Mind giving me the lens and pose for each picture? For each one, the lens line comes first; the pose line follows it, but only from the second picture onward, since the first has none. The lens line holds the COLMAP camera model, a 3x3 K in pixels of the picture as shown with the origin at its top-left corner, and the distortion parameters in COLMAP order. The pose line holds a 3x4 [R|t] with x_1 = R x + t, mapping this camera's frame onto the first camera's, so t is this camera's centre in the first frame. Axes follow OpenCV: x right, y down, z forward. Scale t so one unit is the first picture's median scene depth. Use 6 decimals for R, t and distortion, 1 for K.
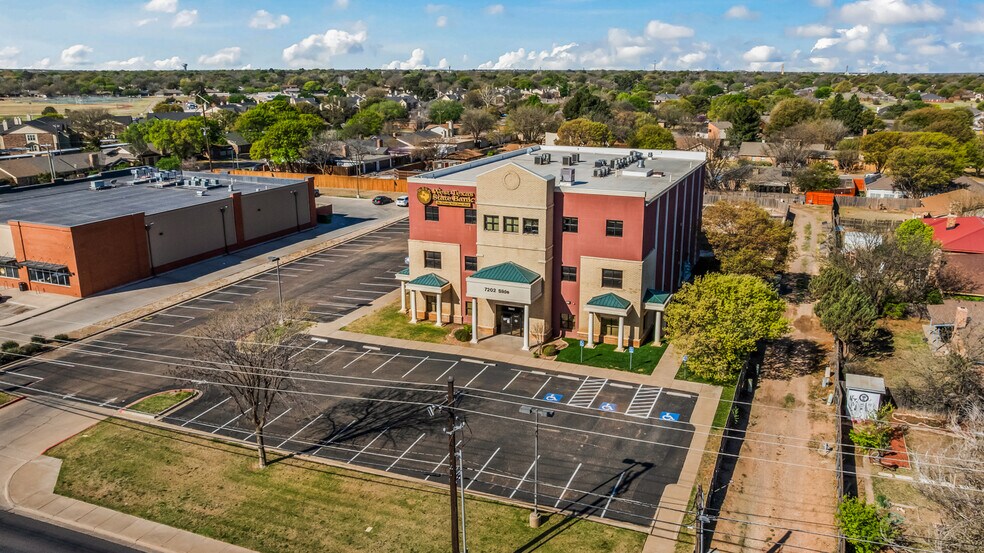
lens RADIAL K [[751.6, 0, 515.0], [0, 751.6, 277.7], [0, 0, 1]] dist [-0.014229, -0.002224]
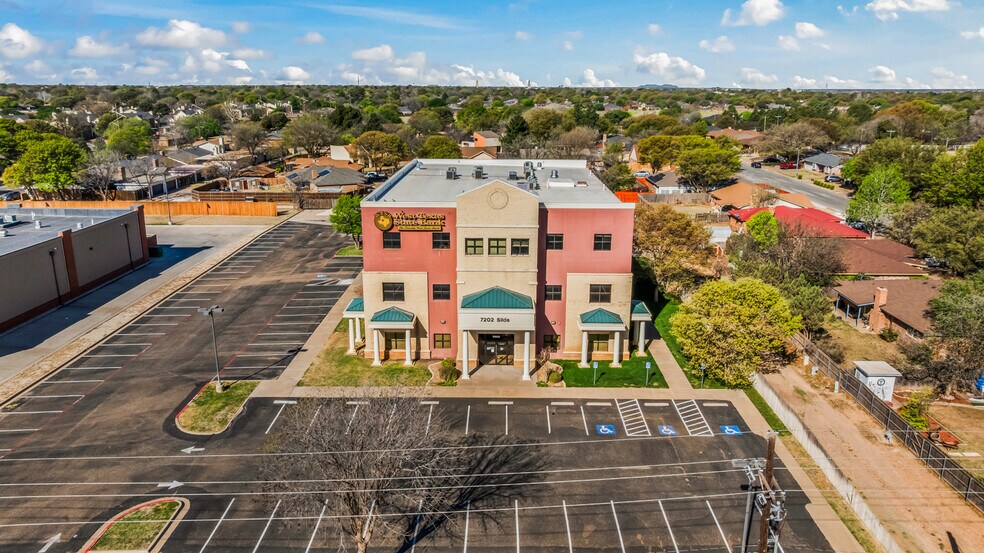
lens RADIAL K [[692.1, 0, 492.0], [0, 692.1, 276.5], [0, 0, 1]] dist [-0.019055, 0.002224]
pose [[0.933449, -0.094253, 0.346105, -0.302895], [0.094068, 0.995414, 0.017374, -0.048374], [-0.346156, 0.016339, 0.938035, 0.201569]]
